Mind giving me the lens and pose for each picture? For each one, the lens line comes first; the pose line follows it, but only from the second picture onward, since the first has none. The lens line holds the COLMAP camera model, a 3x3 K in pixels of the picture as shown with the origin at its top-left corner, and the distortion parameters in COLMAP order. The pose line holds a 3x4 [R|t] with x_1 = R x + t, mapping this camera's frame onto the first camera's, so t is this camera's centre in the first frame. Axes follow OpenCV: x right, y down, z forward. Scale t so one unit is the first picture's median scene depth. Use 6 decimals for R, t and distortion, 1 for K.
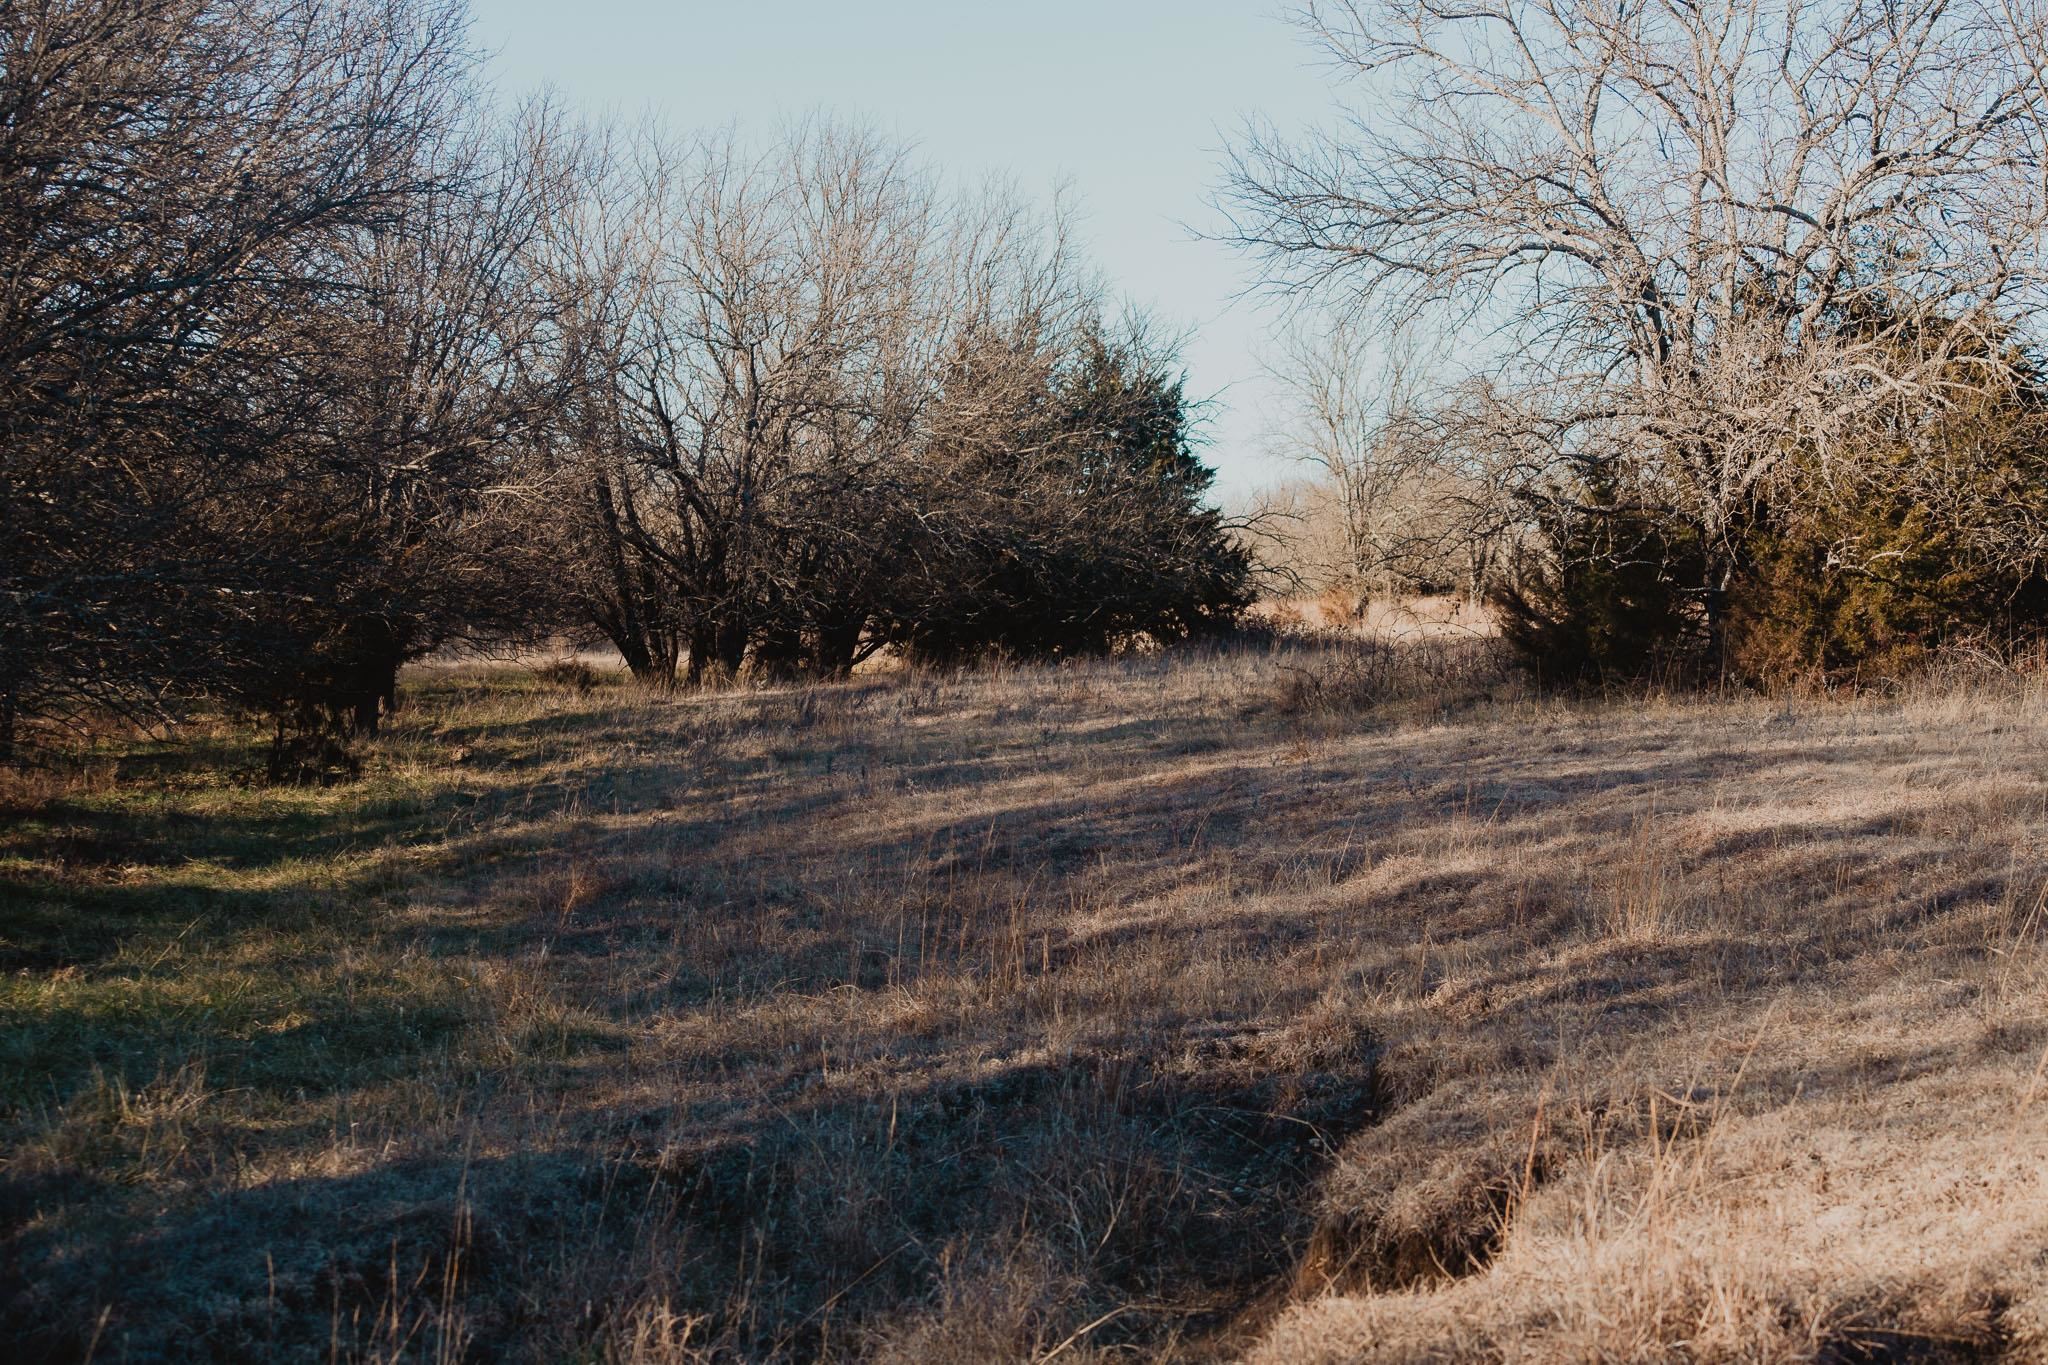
lens RADIAL K [[4119.6, 0, 1025.2], [0, 4119.6, 681.1], [0, 0, 1]] dist [-0.101502, 0.000000]
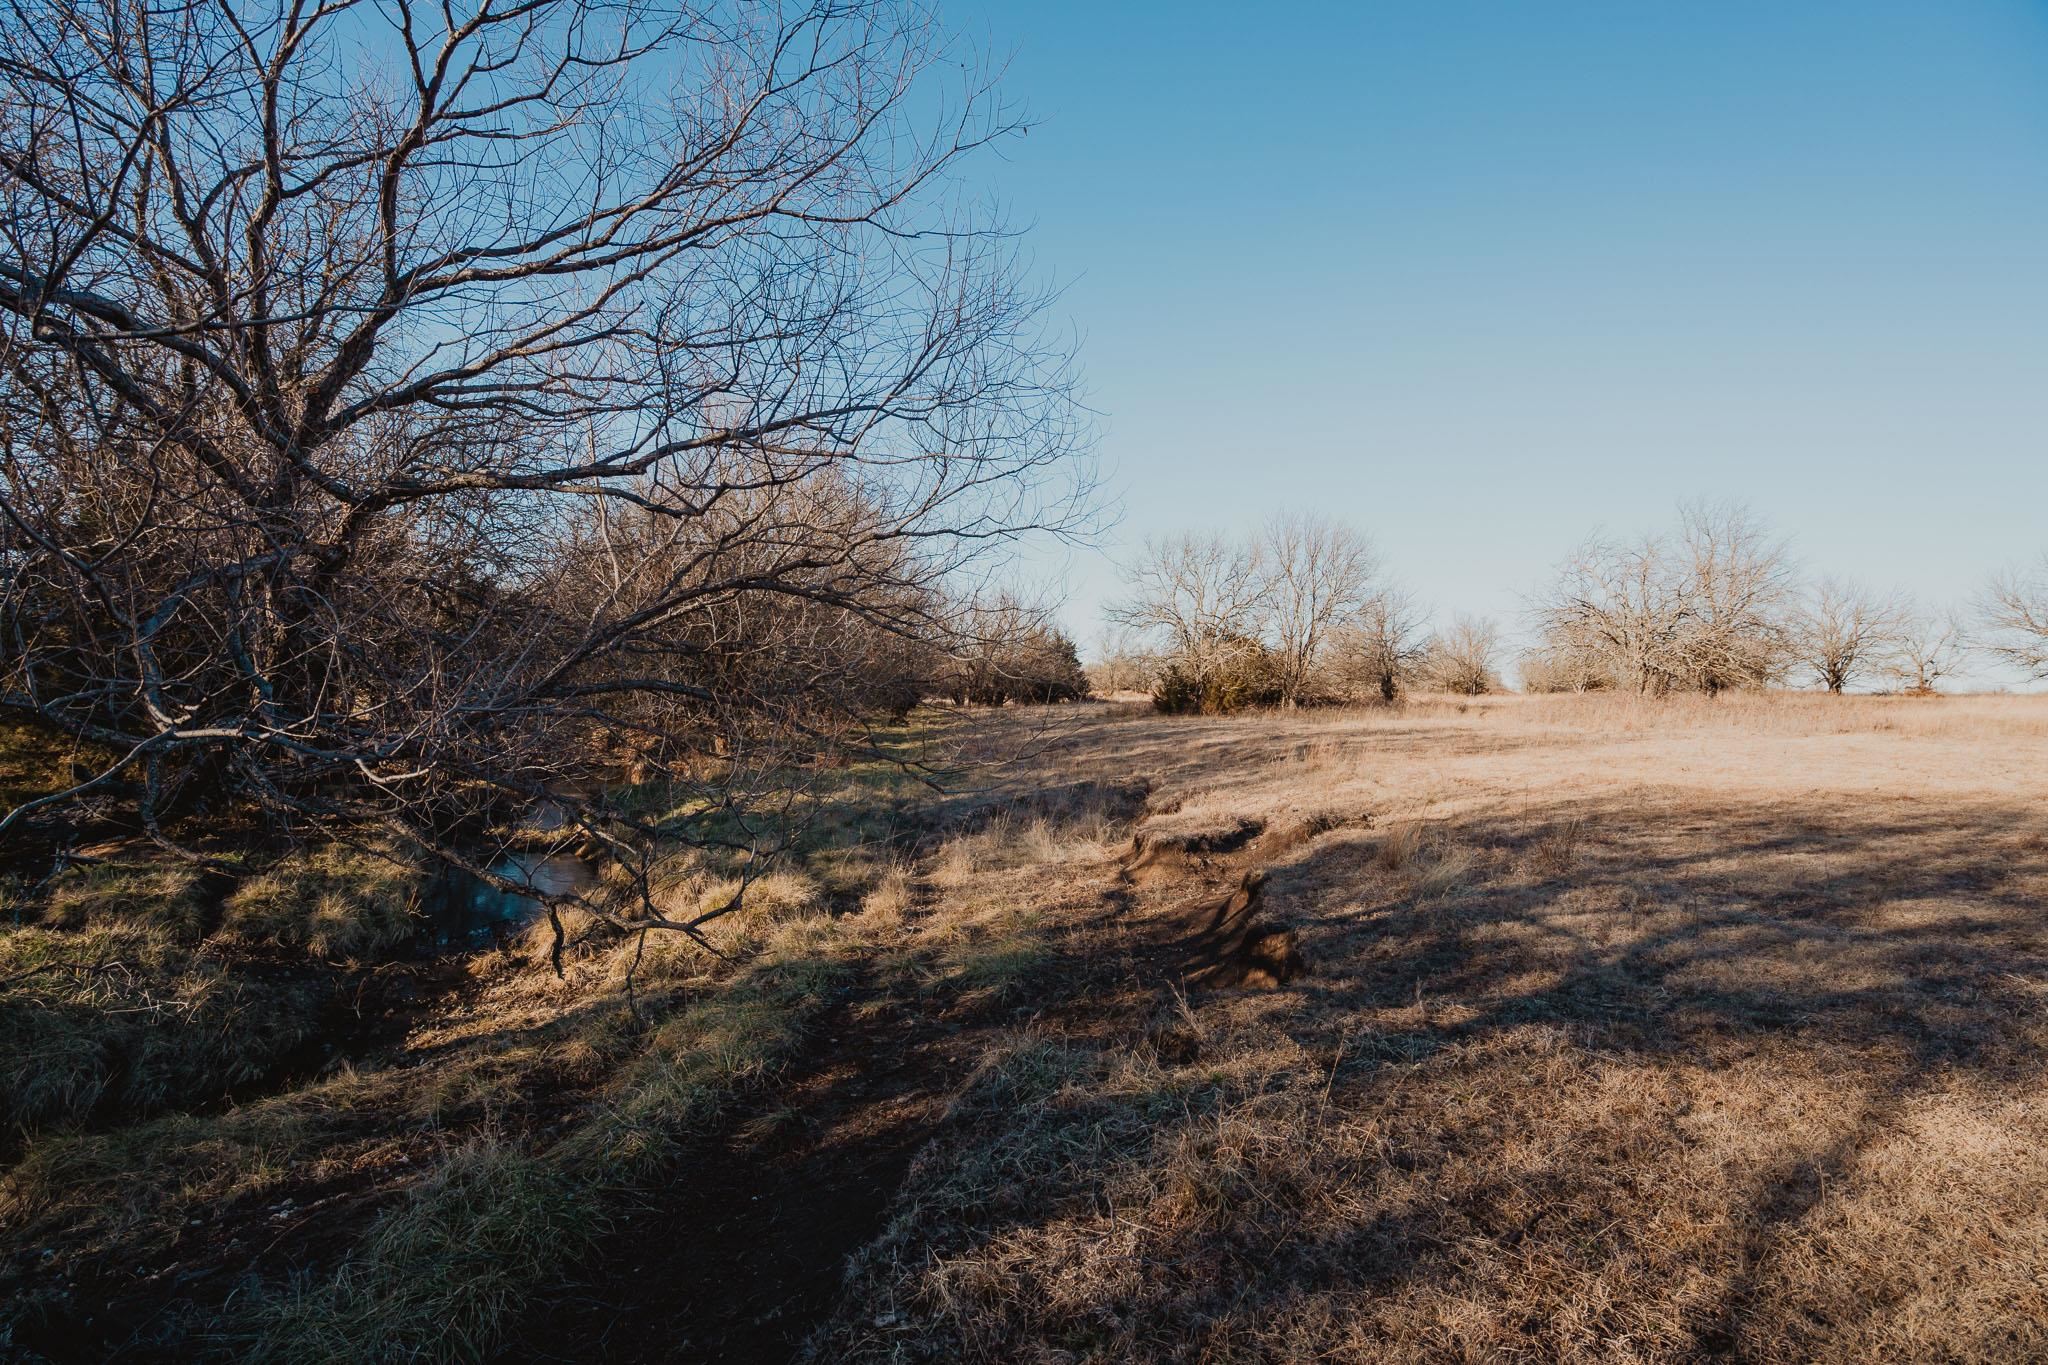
lens RADIAL K [[963.3, 0, 1018.7], [0, 963.3, 697.9], [0, 0, 1]] dist [-0.023037, 0.006146]
pose [[0.999739, 0.022562, -0.003696, -0.038955], [-0.022593, 0.999706, -0.008749, -0.002809], [0.003498, 0.008831, 0.999955, -0.135053]]
